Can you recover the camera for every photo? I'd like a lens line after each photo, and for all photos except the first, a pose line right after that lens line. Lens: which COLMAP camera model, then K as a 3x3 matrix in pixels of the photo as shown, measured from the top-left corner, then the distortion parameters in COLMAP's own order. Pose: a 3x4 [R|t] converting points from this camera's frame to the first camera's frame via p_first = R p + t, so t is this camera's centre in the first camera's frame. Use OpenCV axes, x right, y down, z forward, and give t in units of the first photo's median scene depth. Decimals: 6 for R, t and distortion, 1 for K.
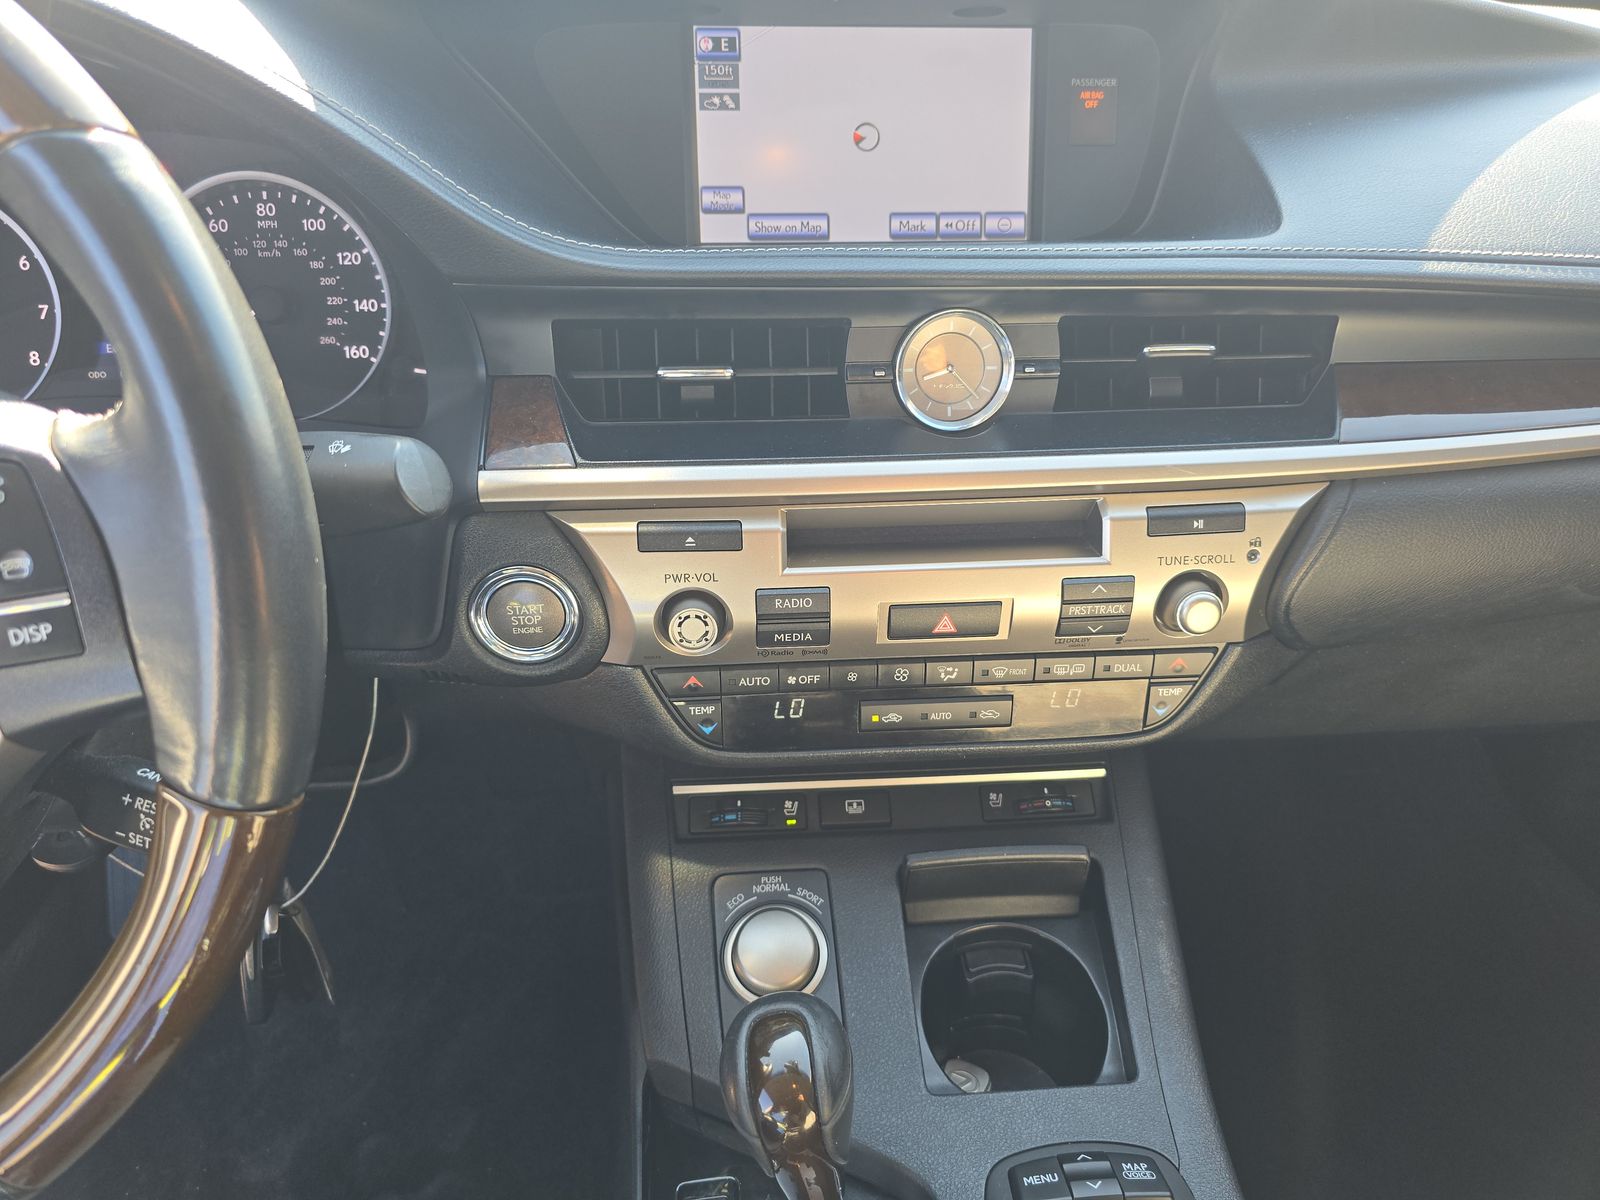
lens RADIAL K [[1081.7, 0, 797.2], [0, 1081.7, 602.2], [0, 0, 1]] dist [-0.004937, -0.024217]
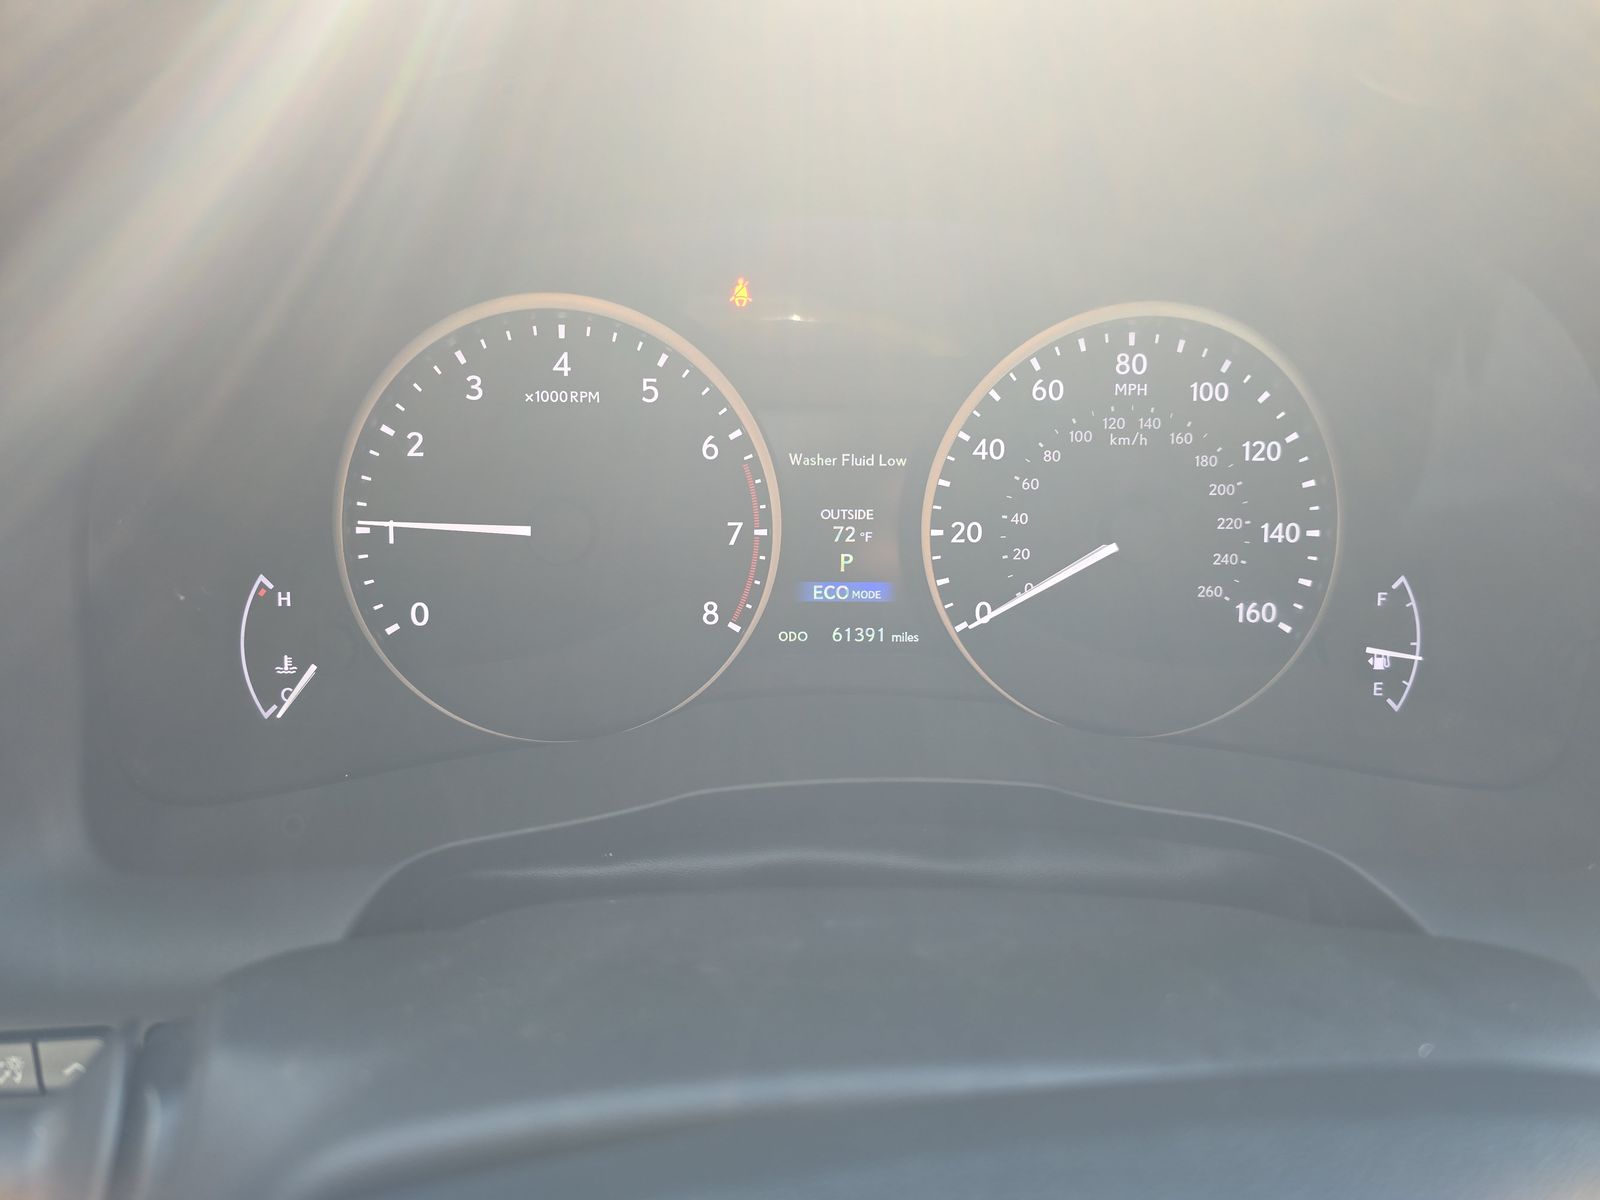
lens RADIAL K [[1081.7, 0, 795.9], [0, 1081.7, 602.2], [0, 0, 1]] dist [-0.004937, -0.024217]
pose [[0.997869, 0.030426, -0.057713, -0.627539], [-0.033960, 0.997543, -0.061283, -0.197852], [0.055707, 0.063112, 0.996451, 0.429800]]
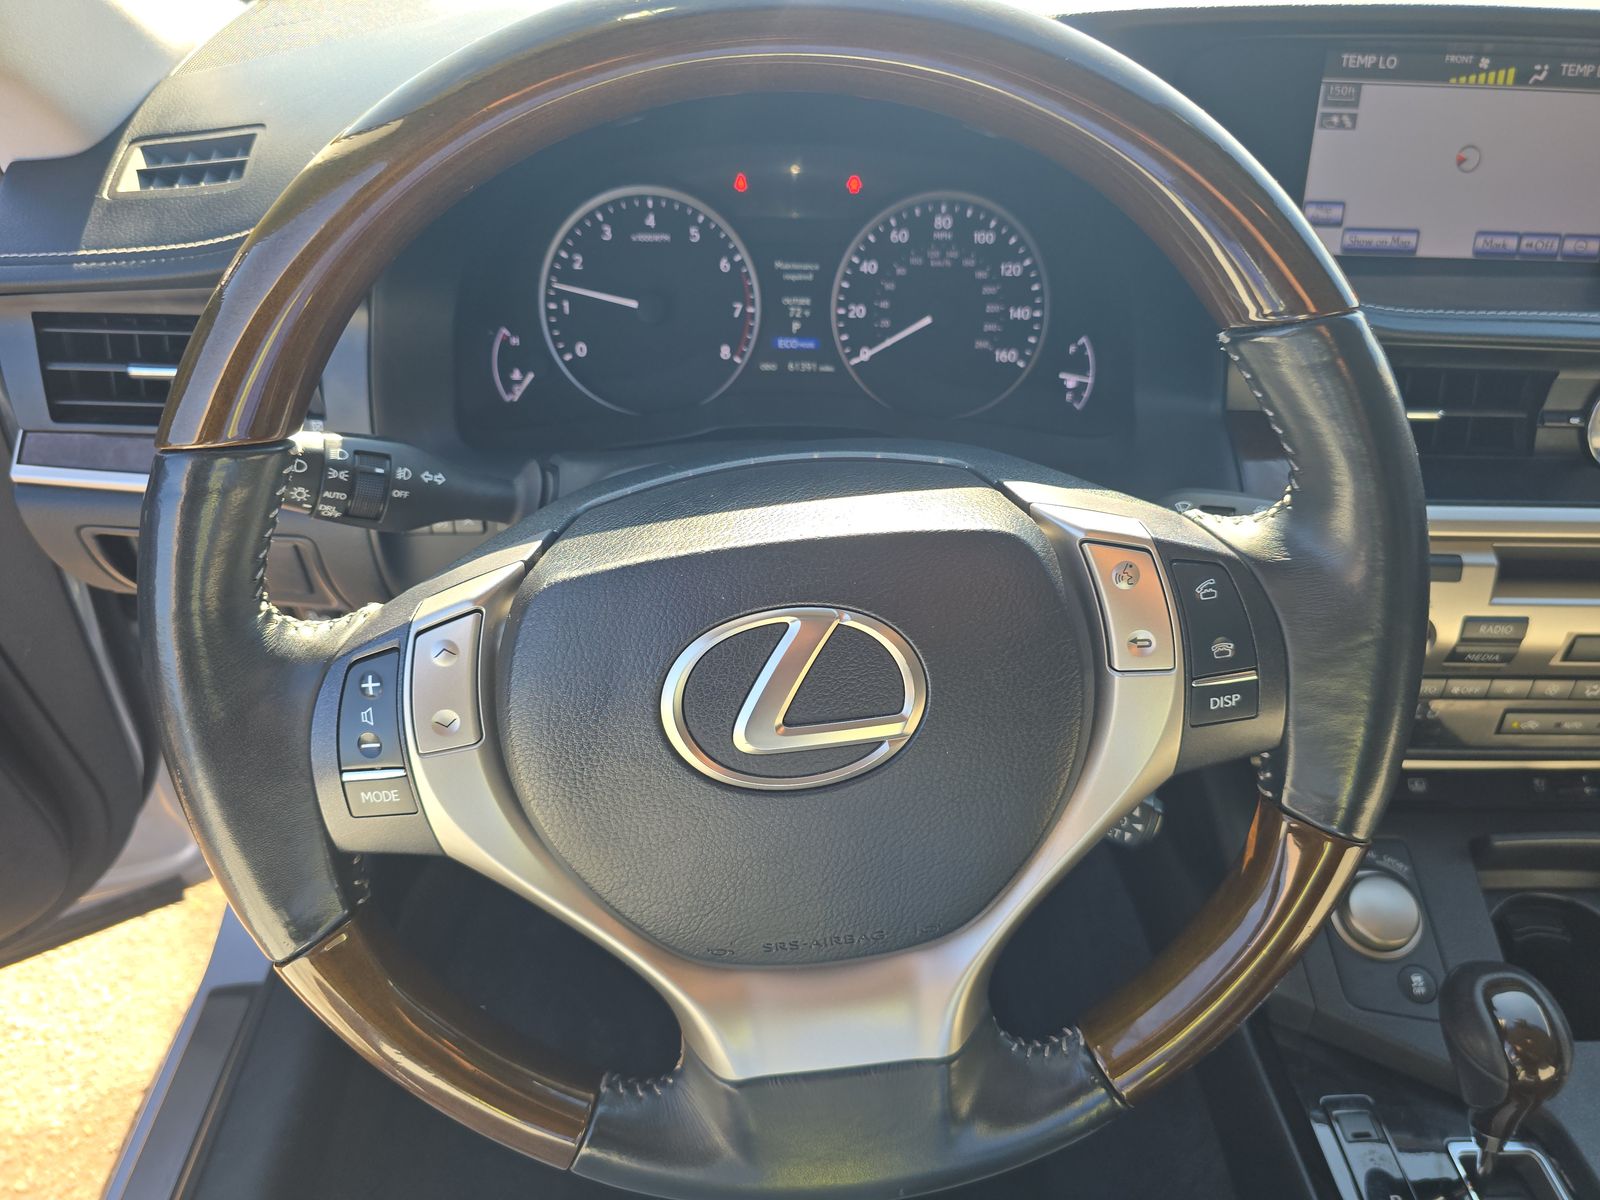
lens RADIAL K [[1081.7, 0, 802.2], [0, 1081.7, 605.3], [0, 0, 1]] dist [-0.004937, -0.024217]
pose [[0.996803, 0.053135, -0.059677, -0.545379], [-0.045979, 0.992247, 0.115460, -0.098901], [0.065349, -0.112347, 0.991518, -0.135653]]
